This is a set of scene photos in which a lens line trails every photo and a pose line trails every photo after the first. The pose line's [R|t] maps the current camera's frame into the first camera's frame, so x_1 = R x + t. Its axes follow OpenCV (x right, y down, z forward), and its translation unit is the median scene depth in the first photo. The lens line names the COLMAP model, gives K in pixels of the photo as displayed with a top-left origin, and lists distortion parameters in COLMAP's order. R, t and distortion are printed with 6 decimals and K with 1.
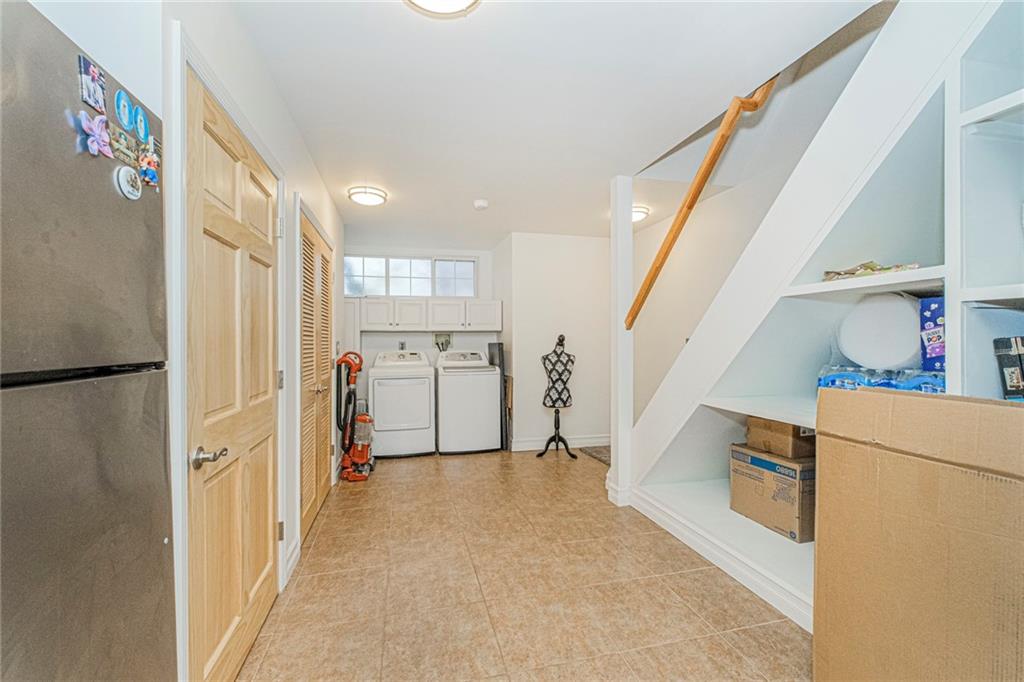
lens RADIAL K [[428.5, 0, 513.4], [0, 428.5, 343.5], [0, 0, 1]] dist [-0.004124, 0.000633]
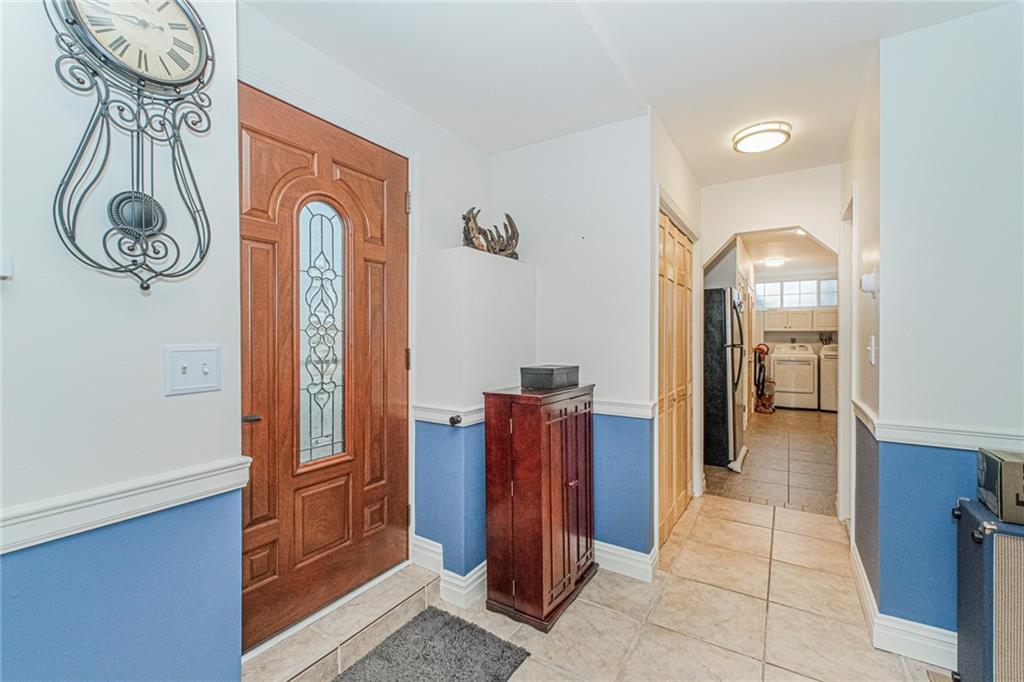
lens RADIAL K [[428.5, 0, 515.0], [0, 428.5, 339.0], [0, 0, 1]] dist [-0.004124, 0.000633]
pose [[0.683260, 0.008248, -0.730128, 0.200006], [-0.004304, 0.999964, 0.007268, -0.008382], [0.730162, -0.001823, 0.683271, -0.871216]]
